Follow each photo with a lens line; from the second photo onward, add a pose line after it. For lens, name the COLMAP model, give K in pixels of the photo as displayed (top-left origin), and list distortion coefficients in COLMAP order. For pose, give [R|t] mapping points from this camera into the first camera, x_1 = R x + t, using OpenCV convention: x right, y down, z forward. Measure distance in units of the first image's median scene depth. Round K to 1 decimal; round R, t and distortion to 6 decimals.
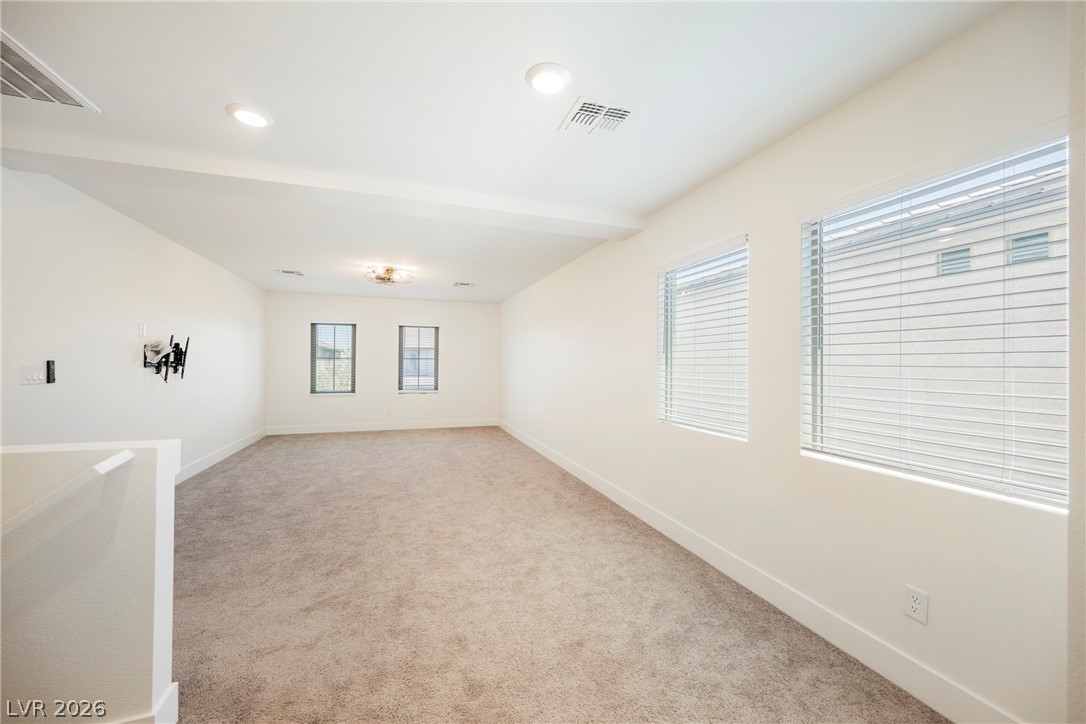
lens RADIAL K [[422.0, 0, 545.5], [0, 422.0, 361.1], [0, 0, 1]] dist [-0.000128, -0.000172]
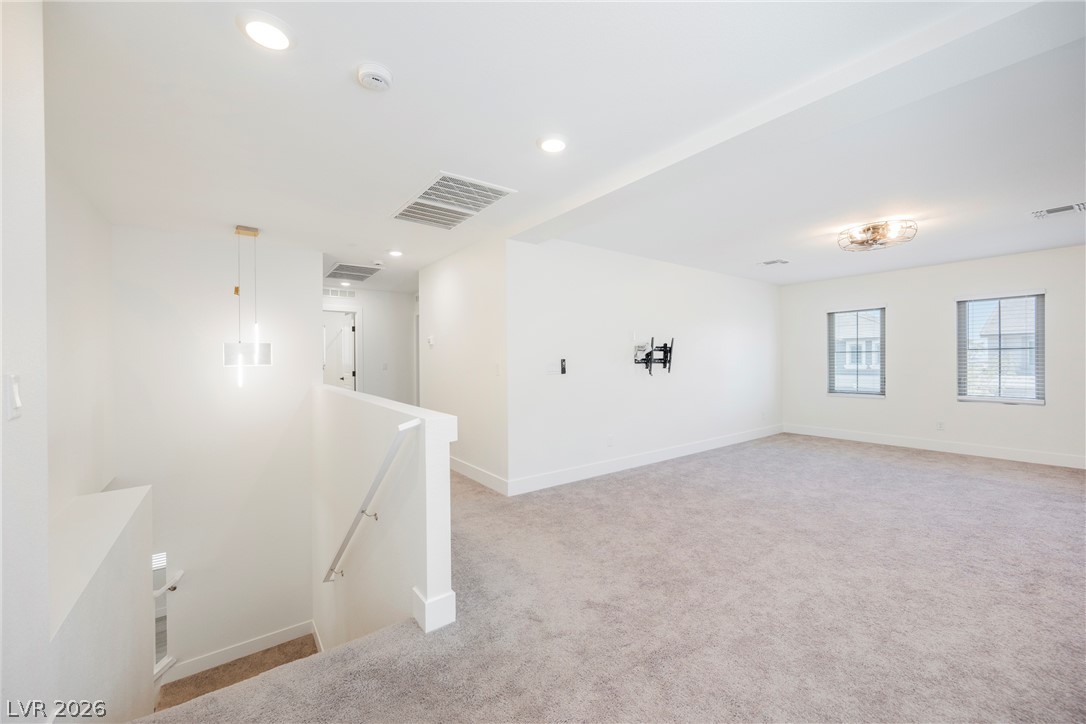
lens RADIAL K [[422.0, 0, 545.5], [0, 422.0, 361.1], [0, 0, 1]] dist [-0.000128, -0.000172]
pose [[0.307347, -0.008781, -0.951557, 0.202879], [0.017876, 0.999834, -0.003453, 0.006817], [0.951430, -0.015949, 0.307453, 0.333310]]
